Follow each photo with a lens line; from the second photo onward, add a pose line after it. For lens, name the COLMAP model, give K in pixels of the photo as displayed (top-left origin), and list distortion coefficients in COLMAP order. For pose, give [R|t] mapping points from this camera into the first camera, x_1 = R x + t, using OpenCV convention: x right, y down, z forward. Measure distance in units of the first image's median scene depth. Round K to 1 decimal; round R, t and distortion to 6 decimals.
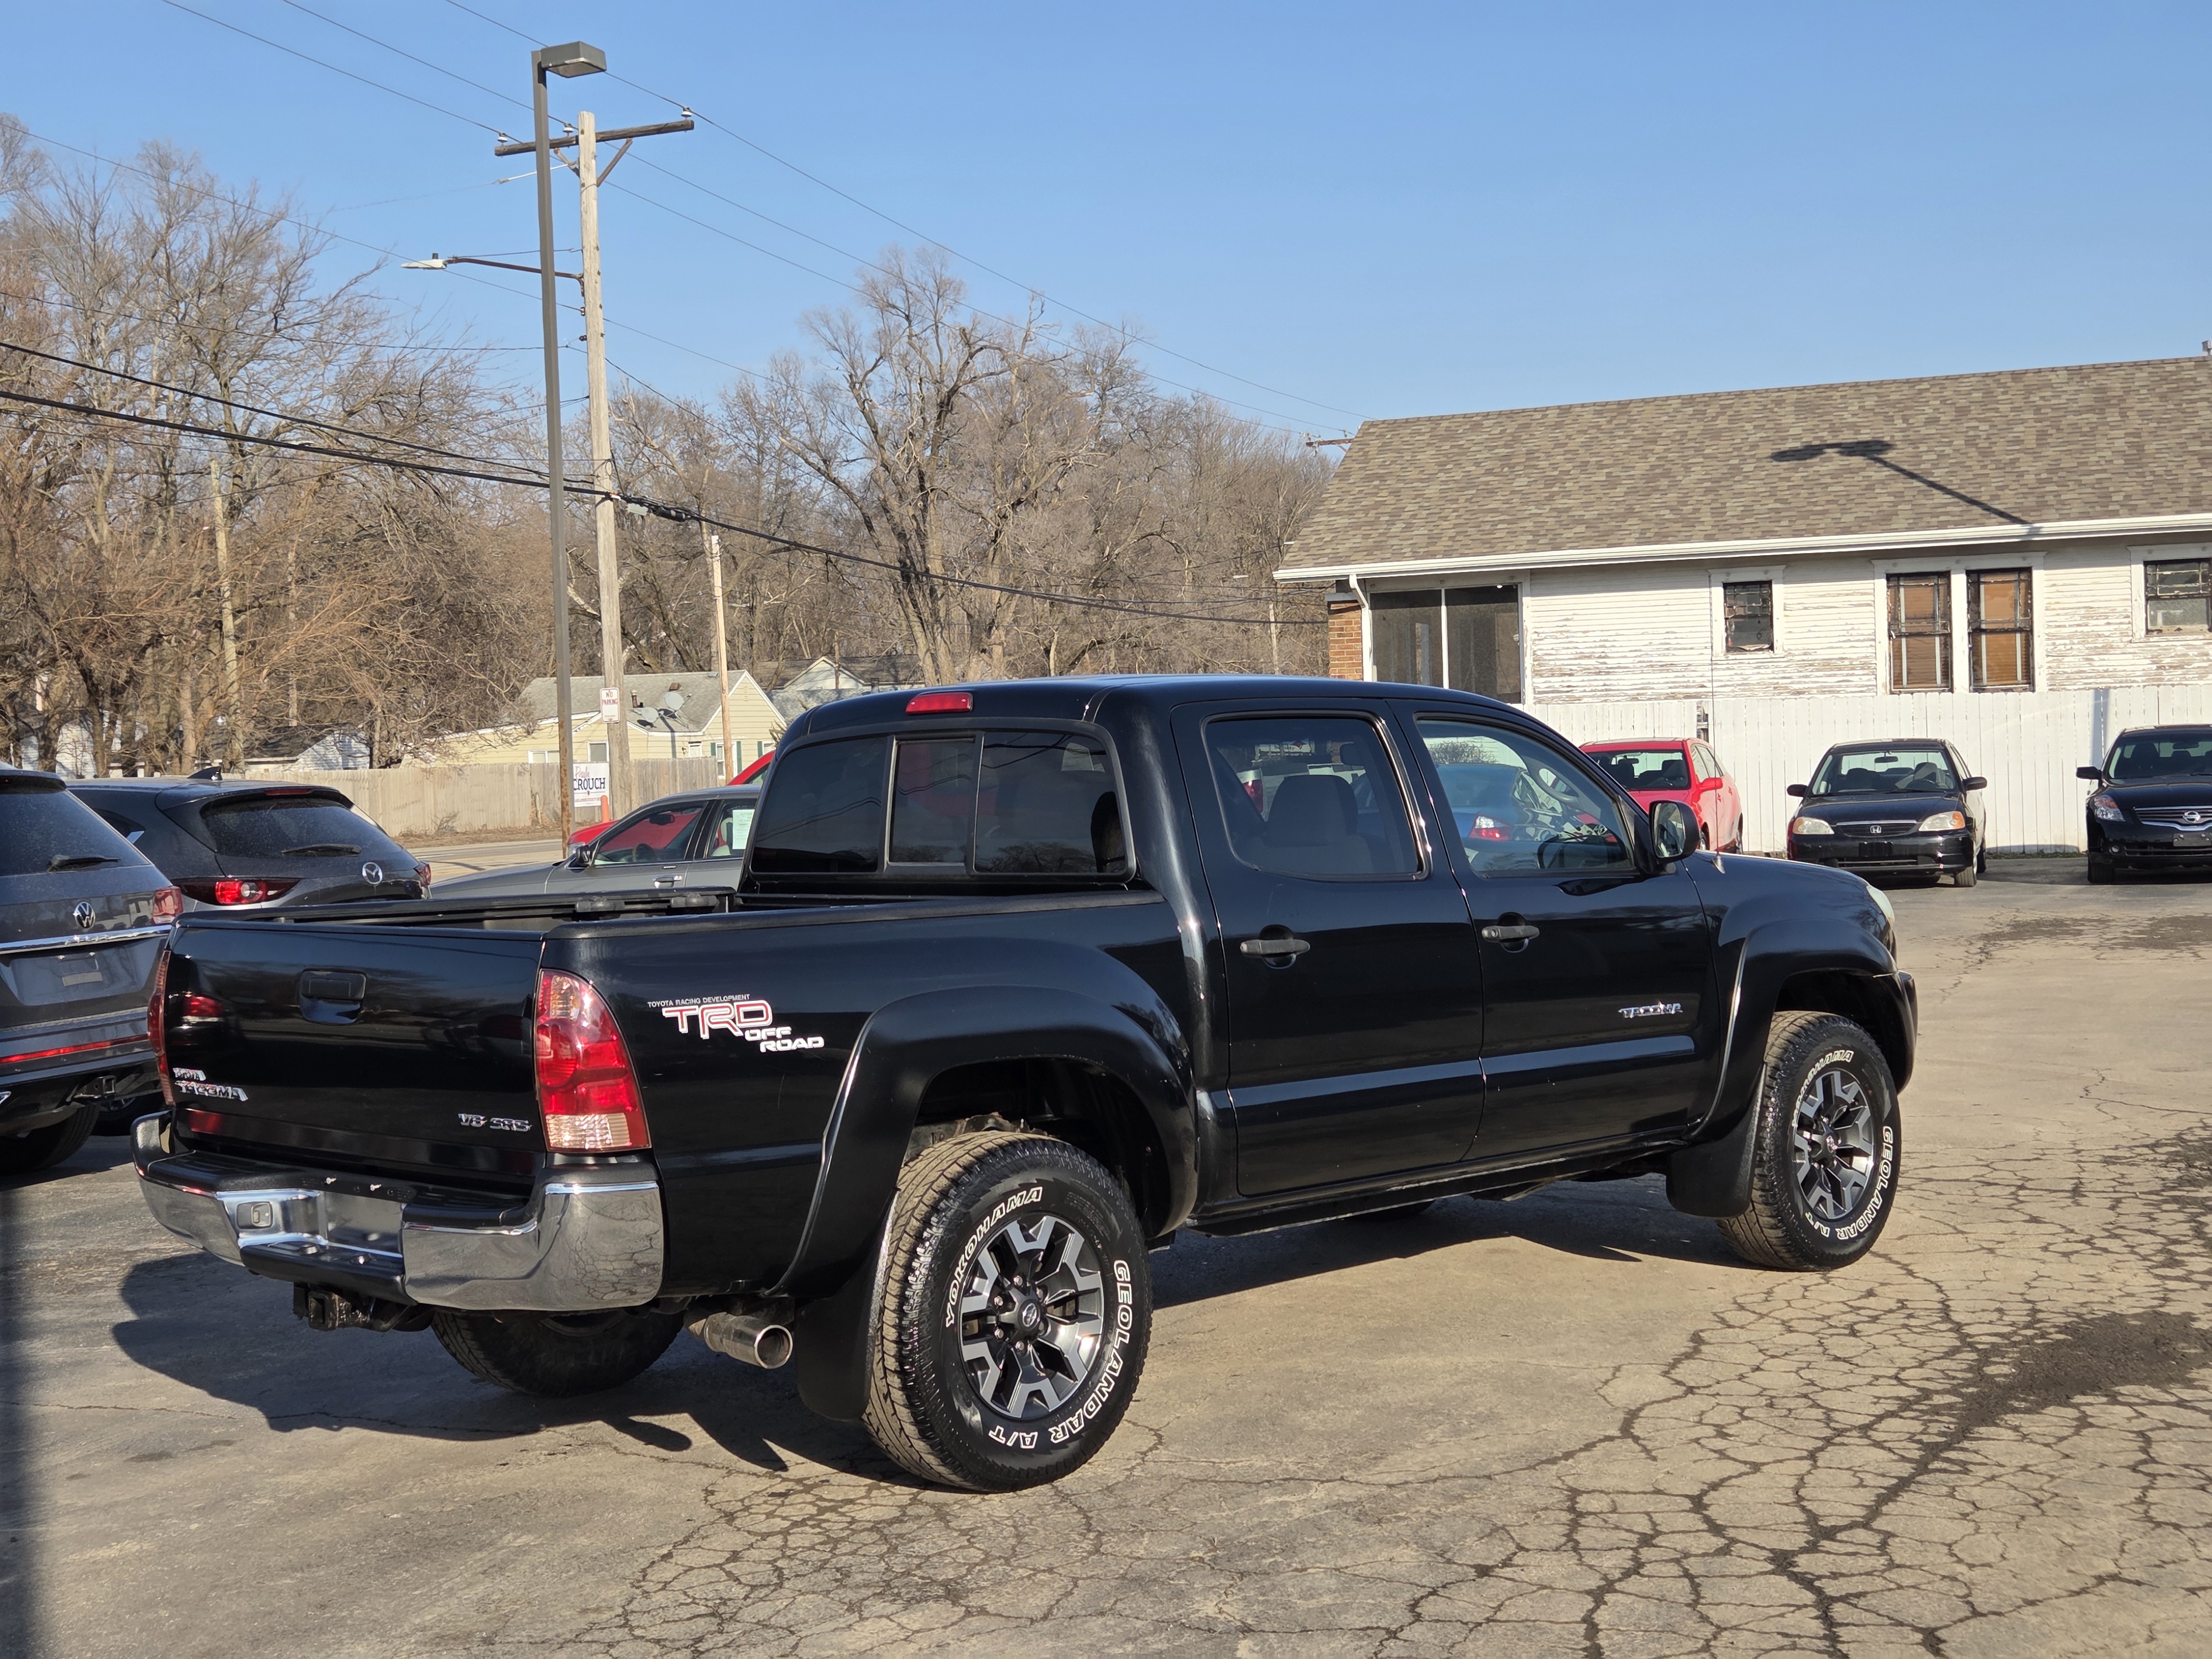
lens RADIAL K [[2950.1, 0, 1106.0], [0, 2950.1, 829.5], [0, 0, 1]] dist [0.119143, 0.003342]
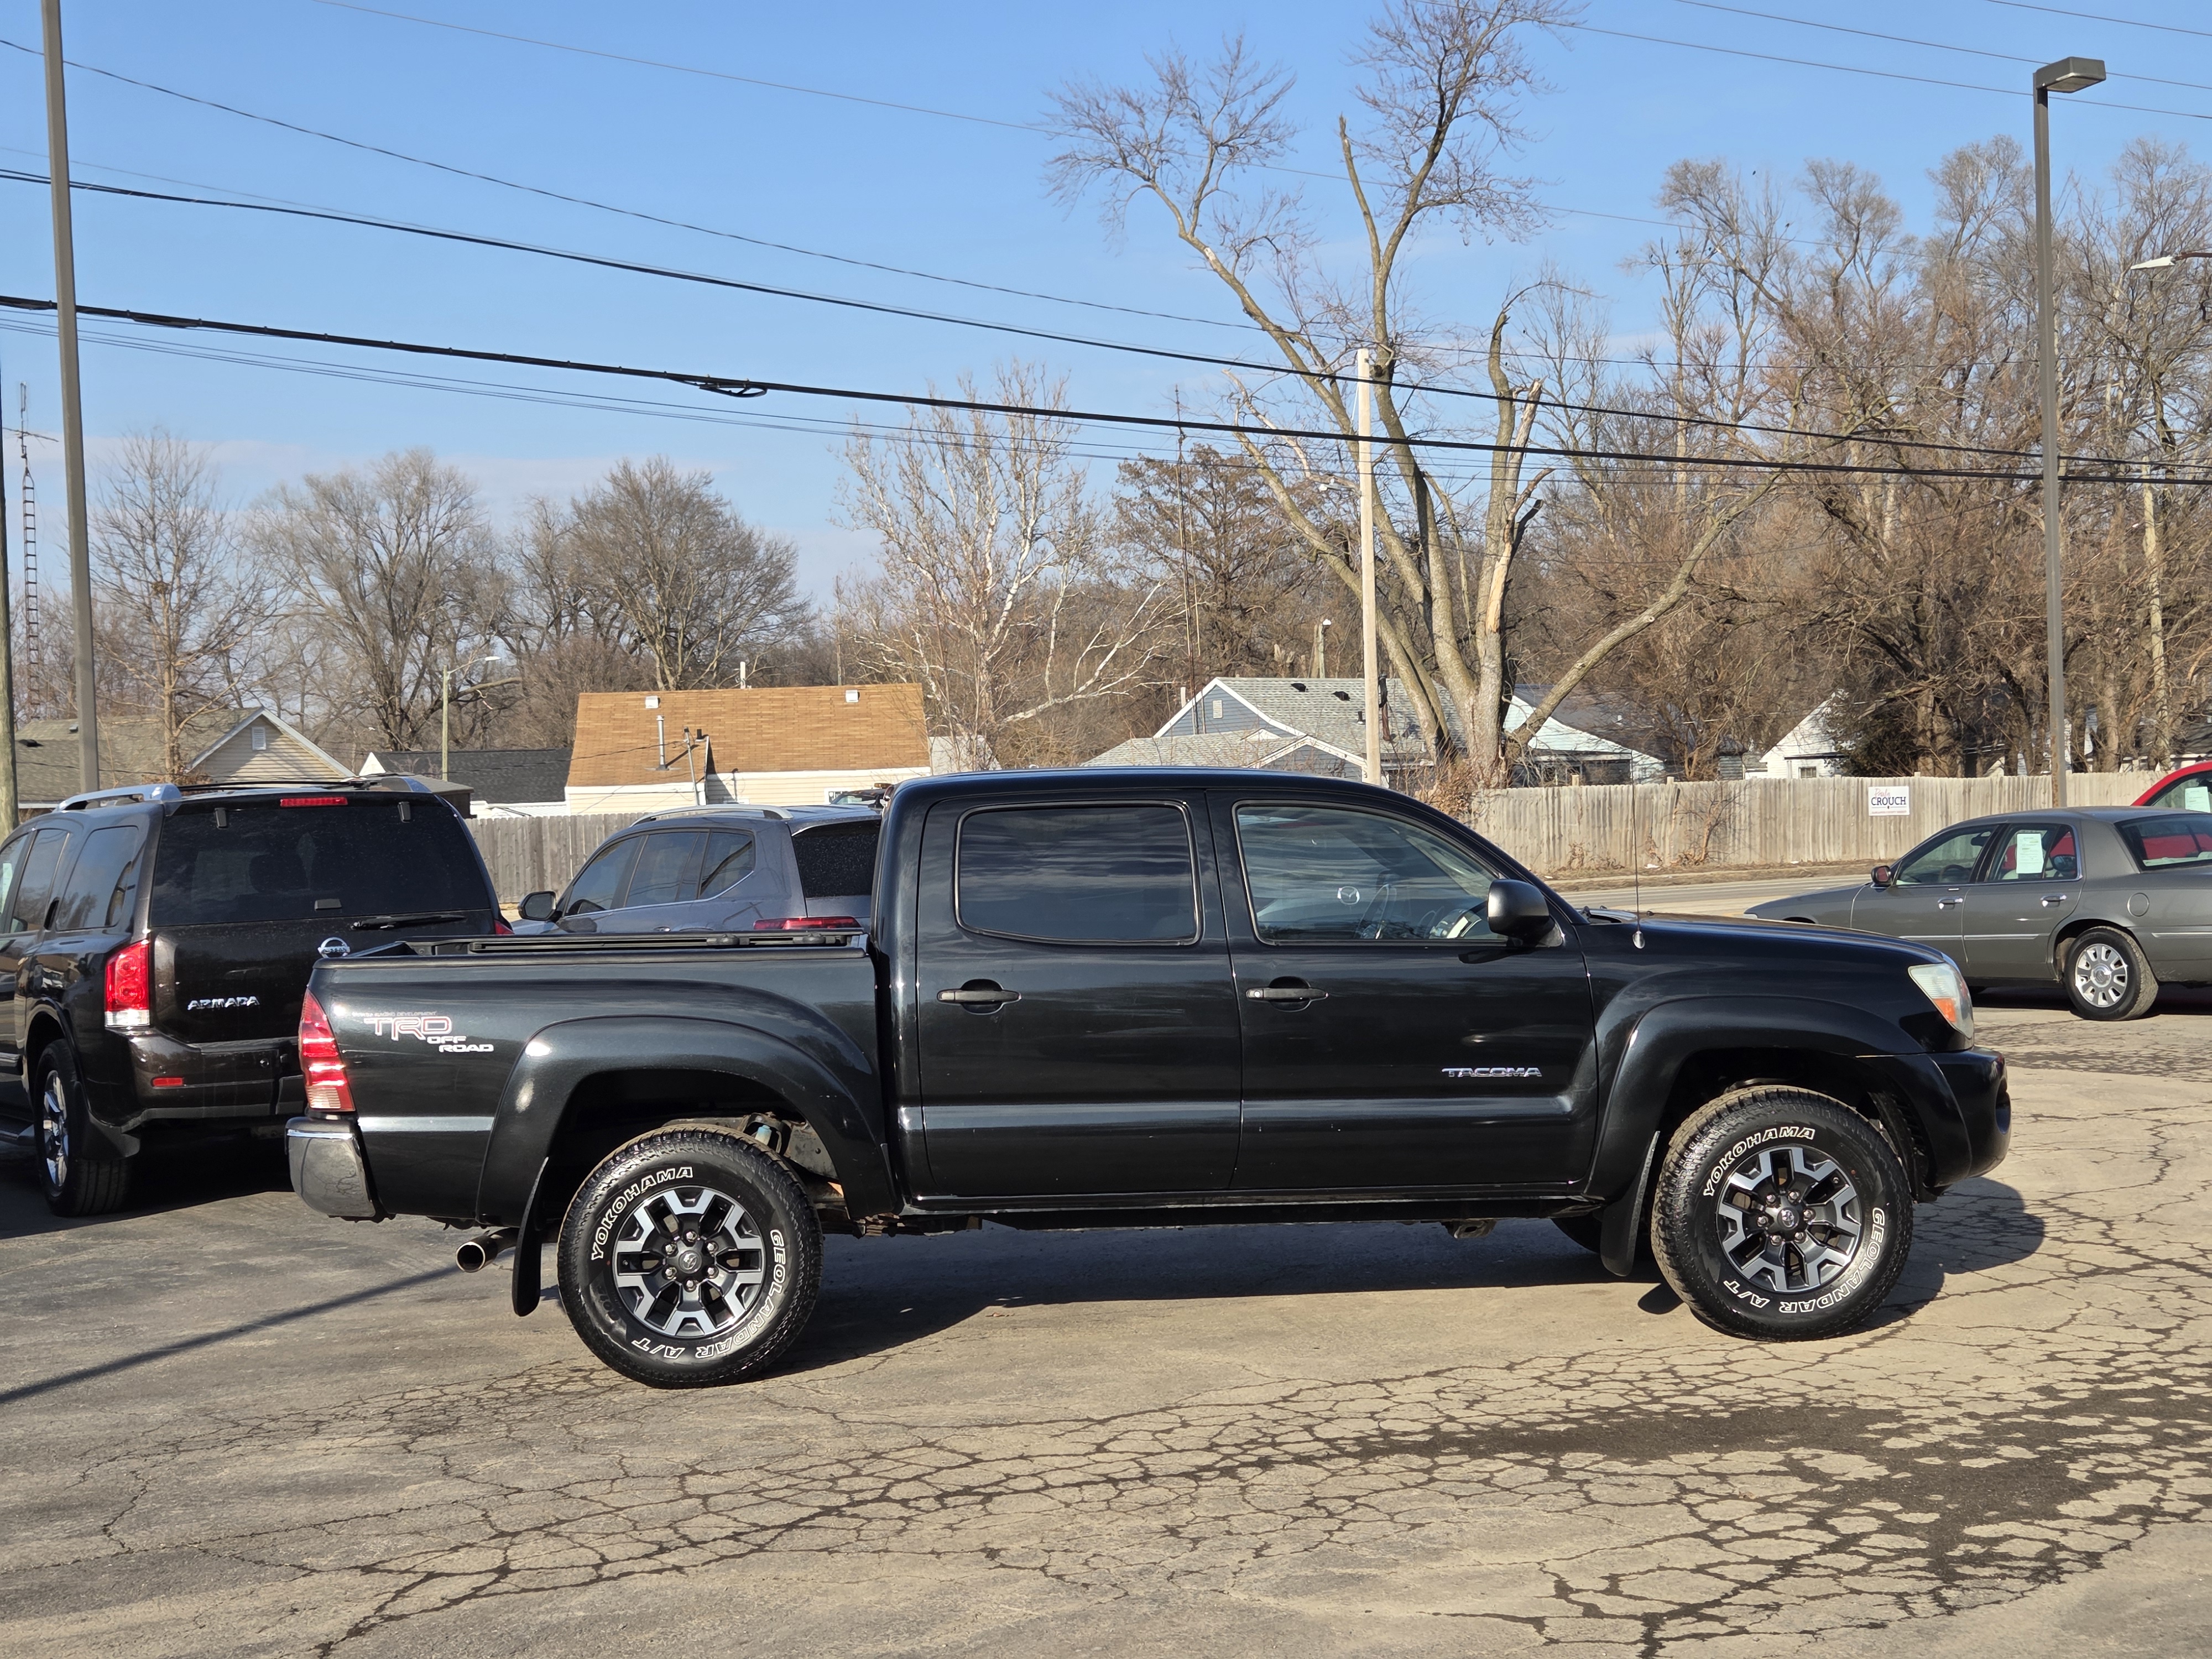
lens RADIAL K [[2950.1, 0, 1106.0], [0, 2950.1, 829.5], [0, 0, 1]] dist [0.119143, 0.003342]
pose [[0.762074, 0.014715, -0.647322, 0.973286], [-0.011463, 0.999892, 0.009235, -0.046073], [0.647388, 0.000382, 0.762160, 0.095596]]
